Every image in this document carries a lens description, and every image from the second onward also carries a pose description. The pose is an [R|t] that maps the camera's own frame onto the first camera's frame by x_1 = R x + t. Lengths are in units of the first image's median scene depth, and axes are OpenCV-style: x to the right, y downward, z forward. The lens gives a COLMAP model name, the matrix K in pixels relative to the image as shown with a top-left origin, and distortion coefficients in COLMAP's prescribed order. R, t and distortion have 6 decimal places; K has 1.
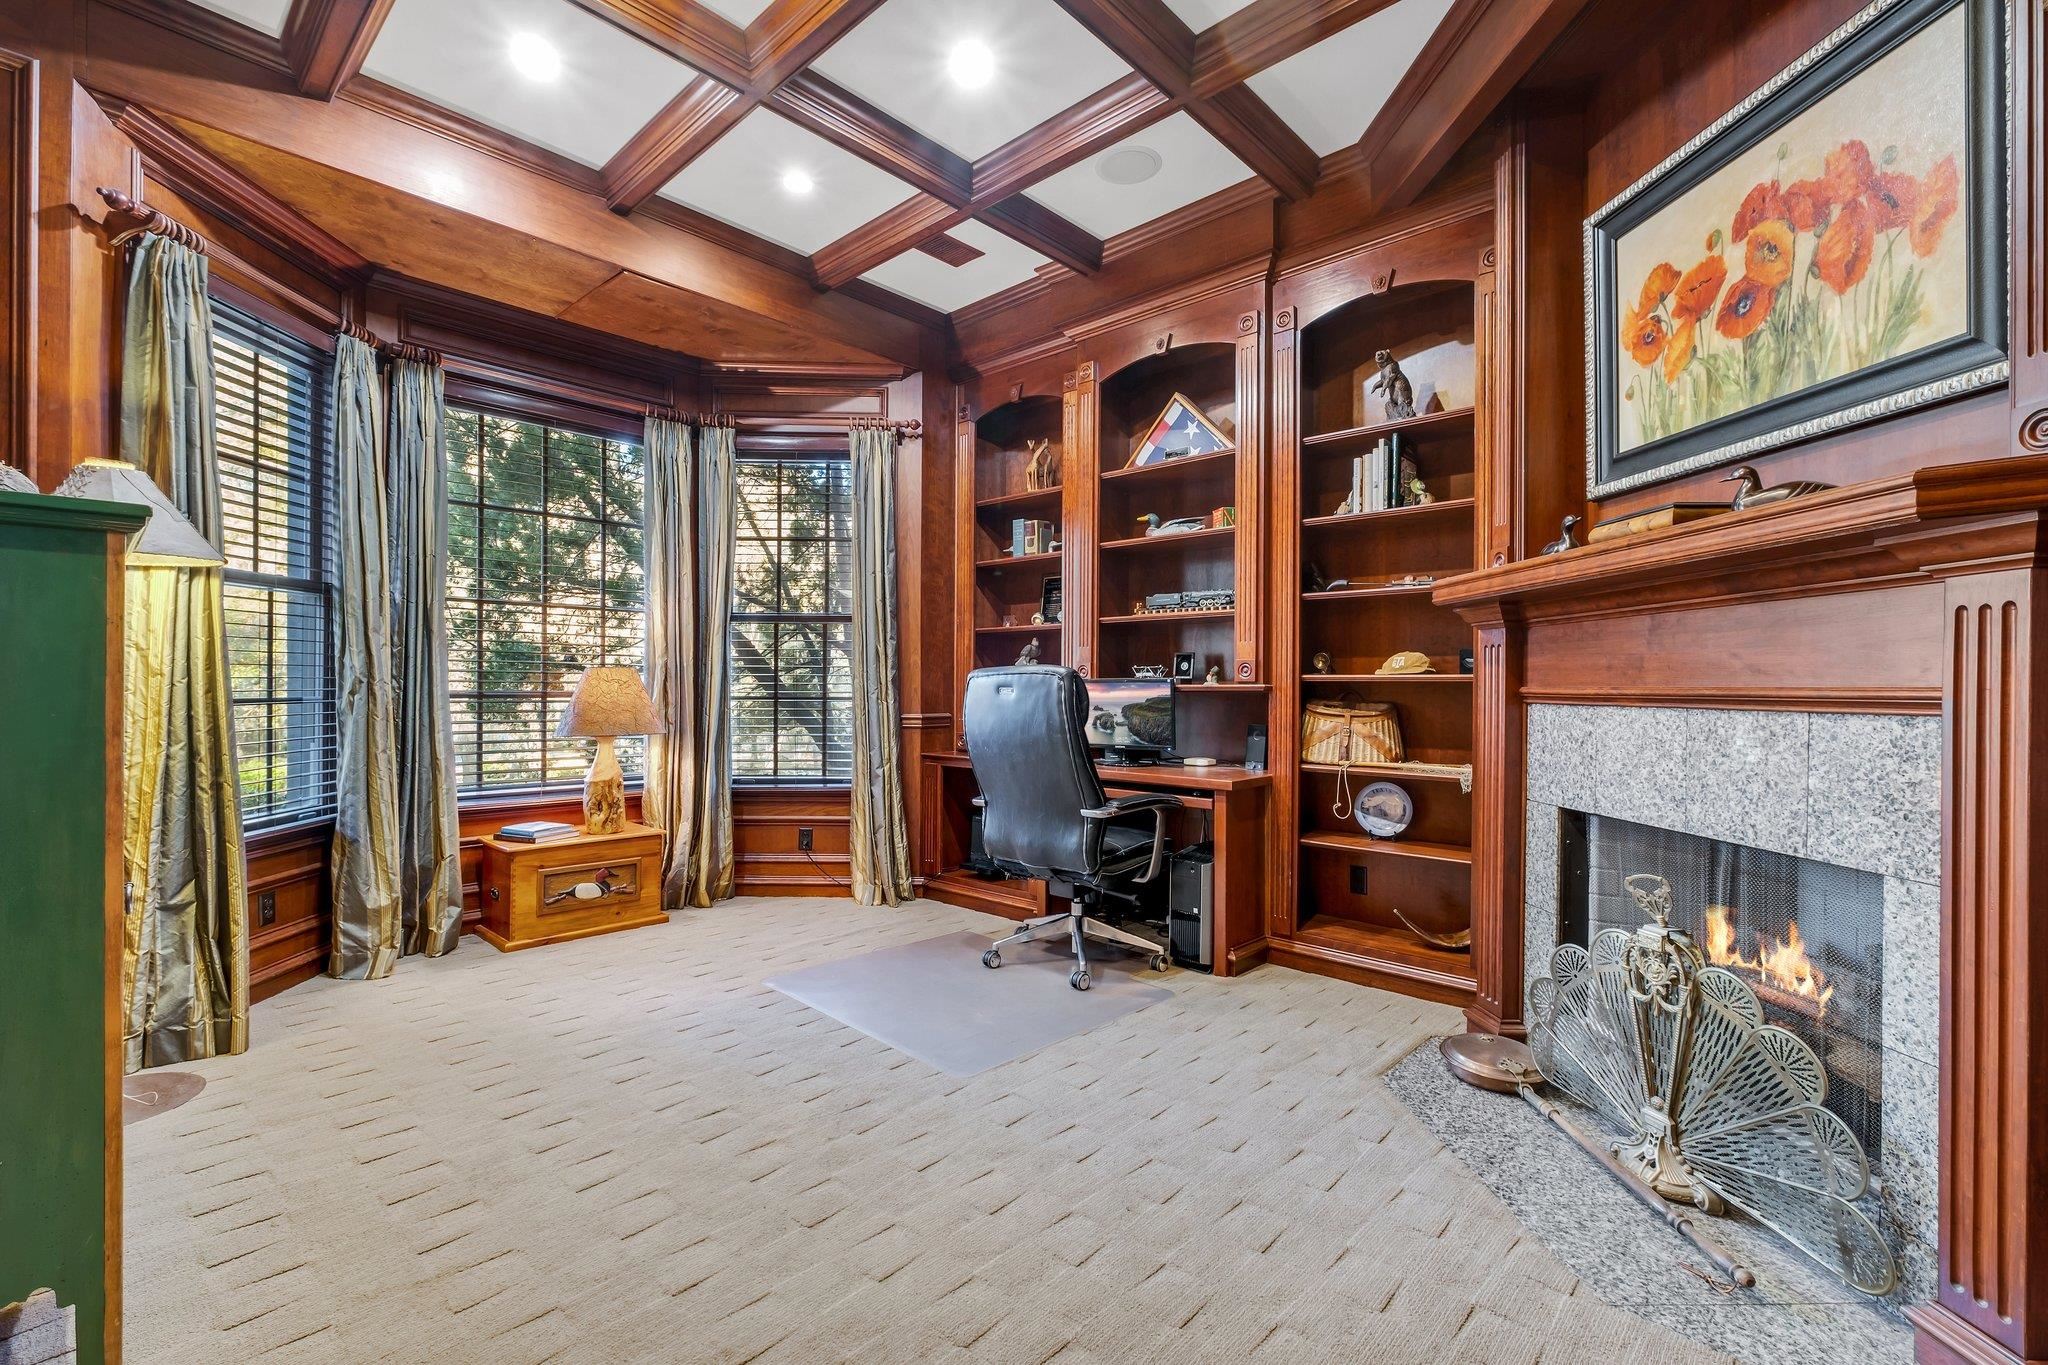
lens RADIAL K [[887.1, 0, 1017.9], [0, 887.1, 681.7], [0, 0, 1]] dist [-0.009851, 0.001070]
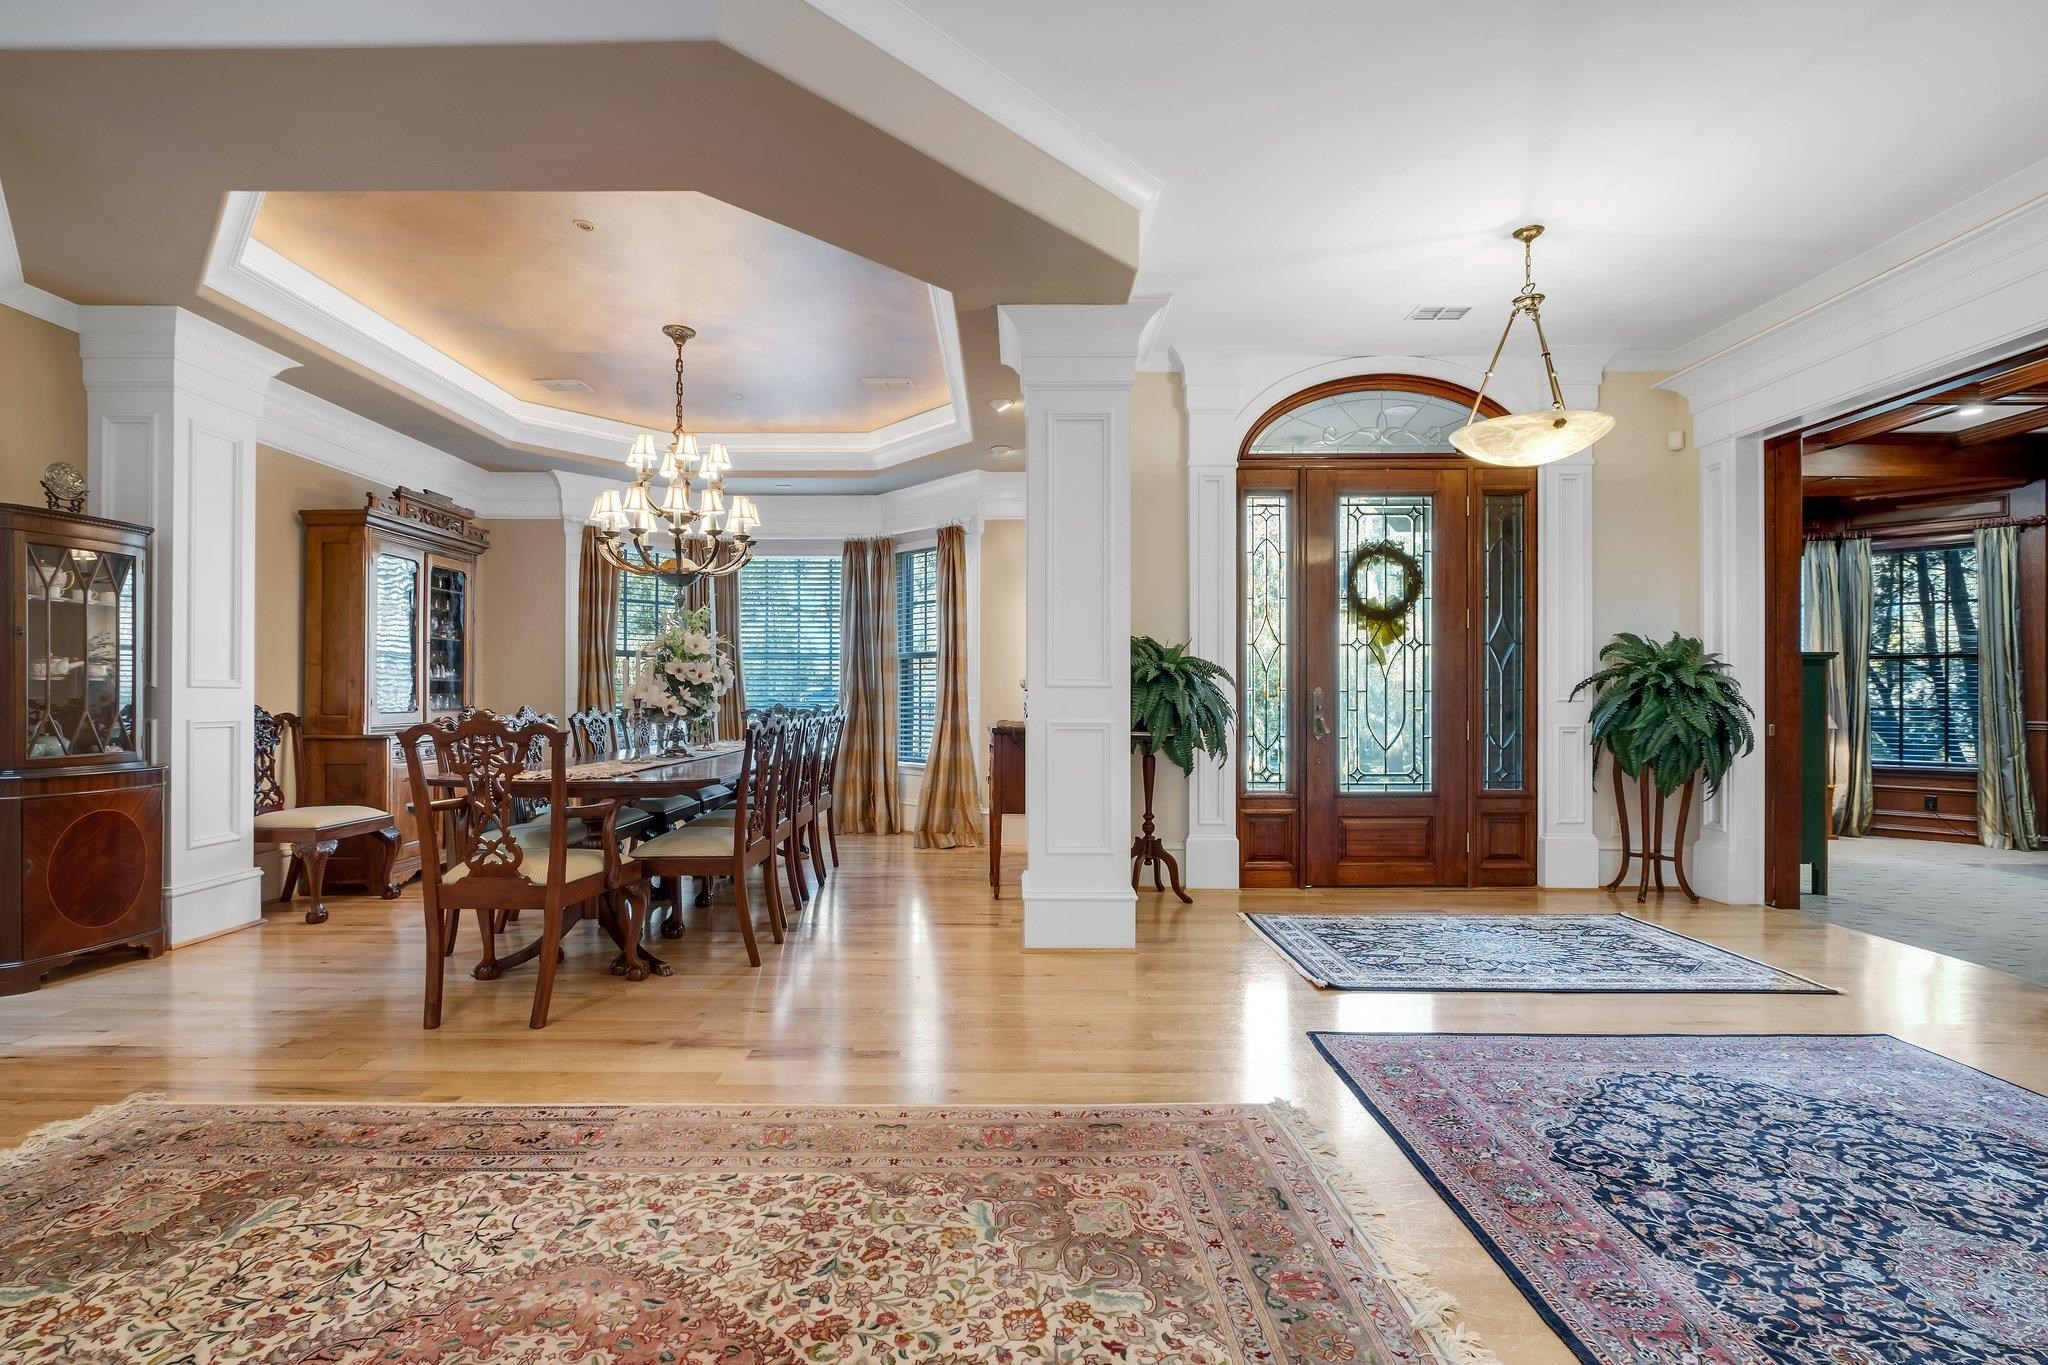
lens RADIAL K [[908.7, 0, 1007.8], [0, 908.7, 692.8], [0, 0, 1]] dist [-0.009924, 0.002214]
pose [[0.680401, -0.003072, -0.732834, -0.188940], [-0.005503, 0.999942, -0.009301, 0.013371], [0.732819, 0.010362, 0.680344, -1.216805]]
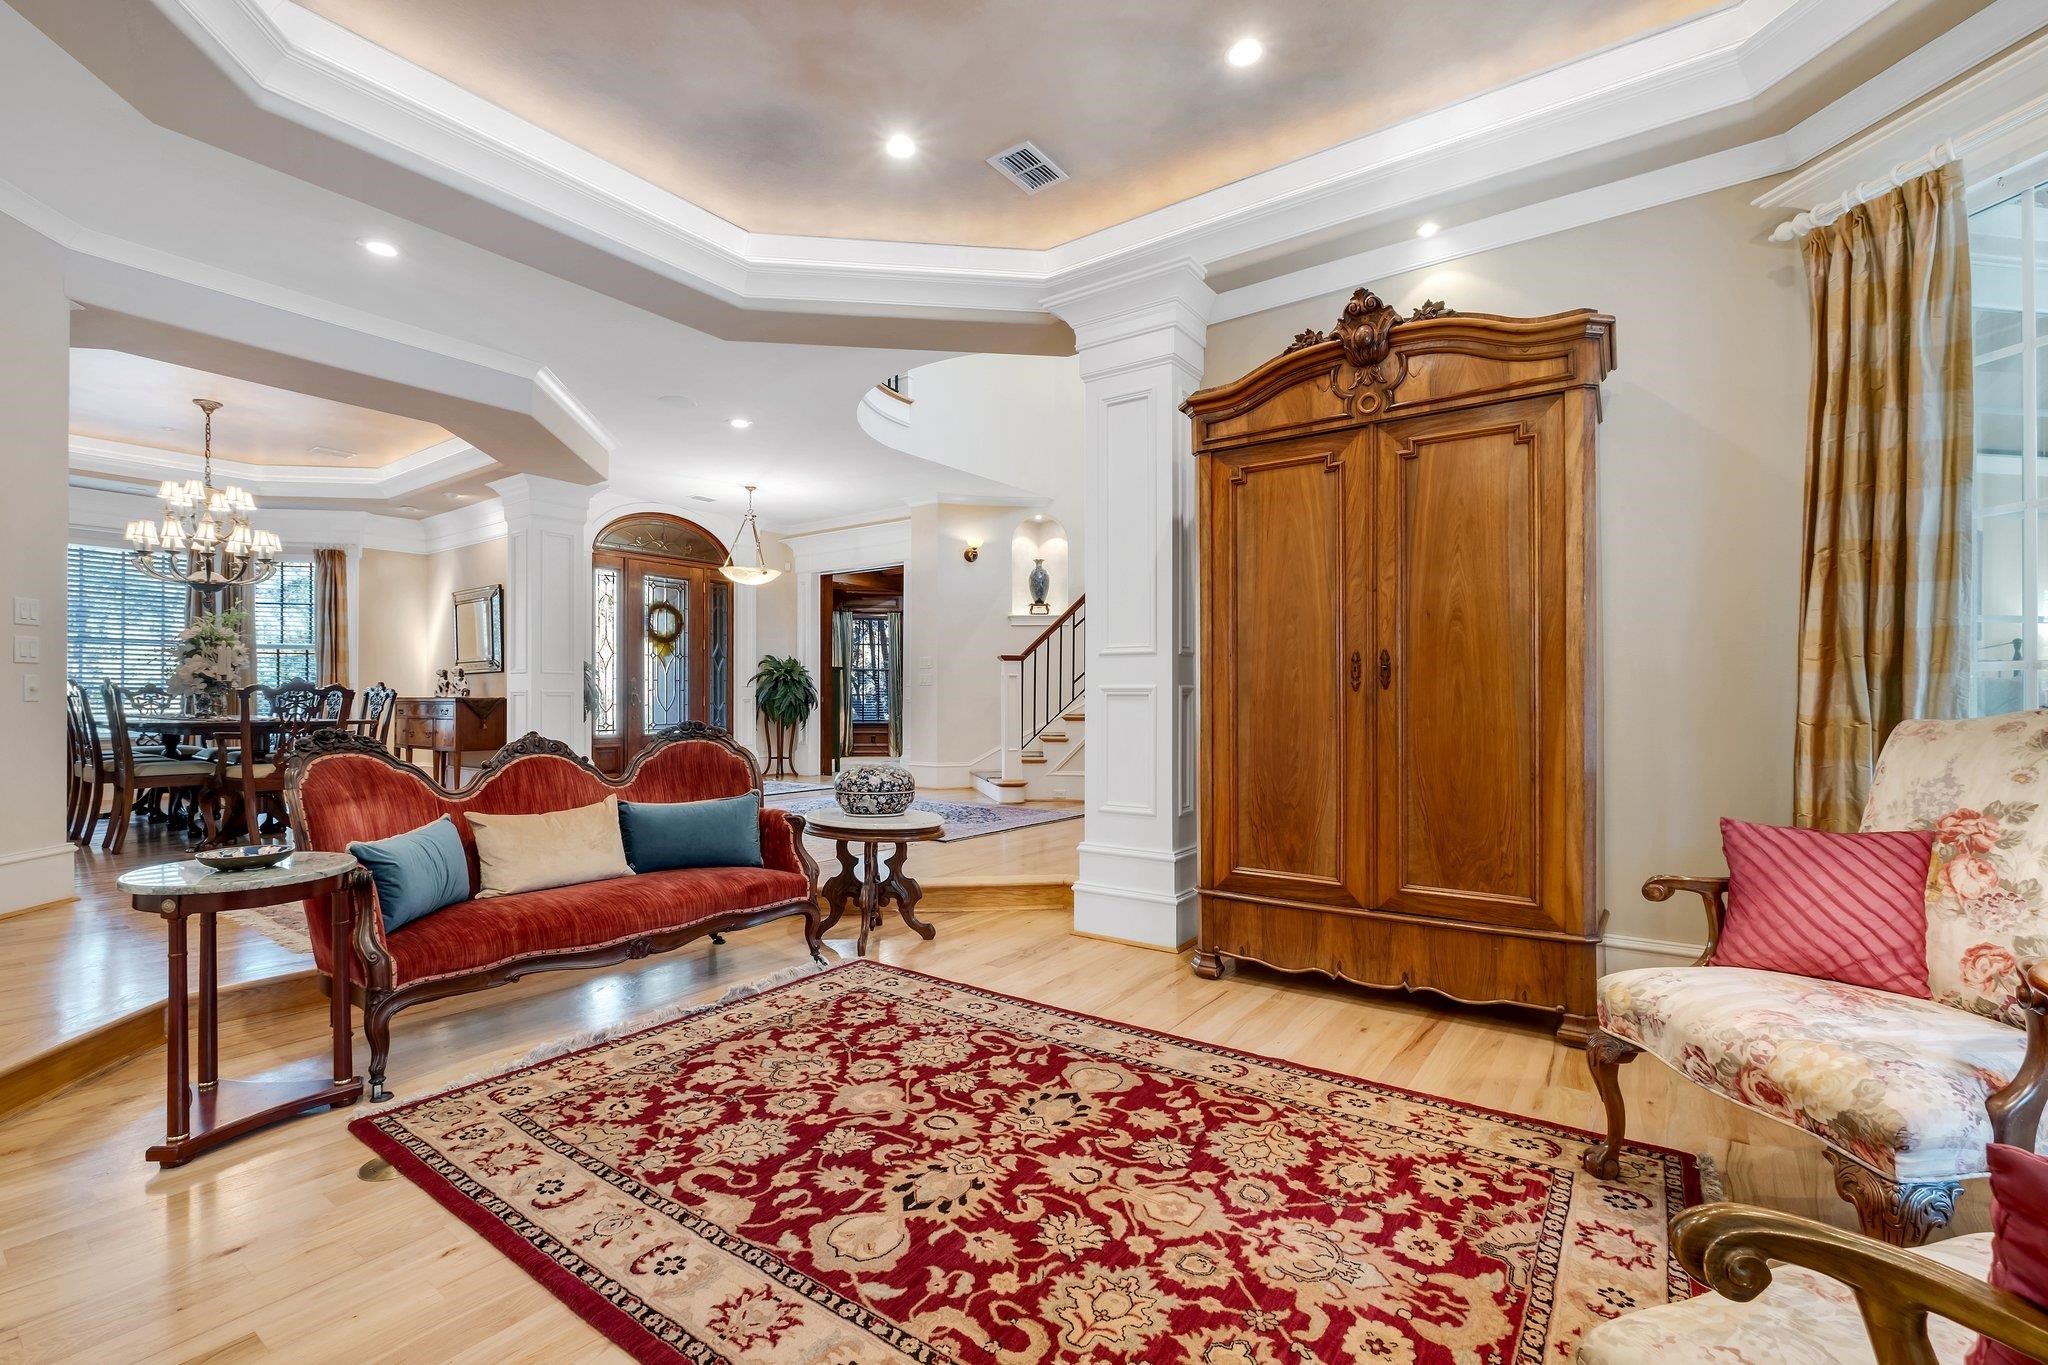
lens RADIAL K [[887.1, 0, 1004.6], [0, 887.1, 718.8], [0, 0, 1]] dist [-0.009851, 0.001070]
pose [[0.993143, -0.000772, 0.116904, -0.146064], [-0.000897, 0.999898, 0.014229, 0.058338], [-0.116903, -0.014237, 0.993041, -2.284650]]
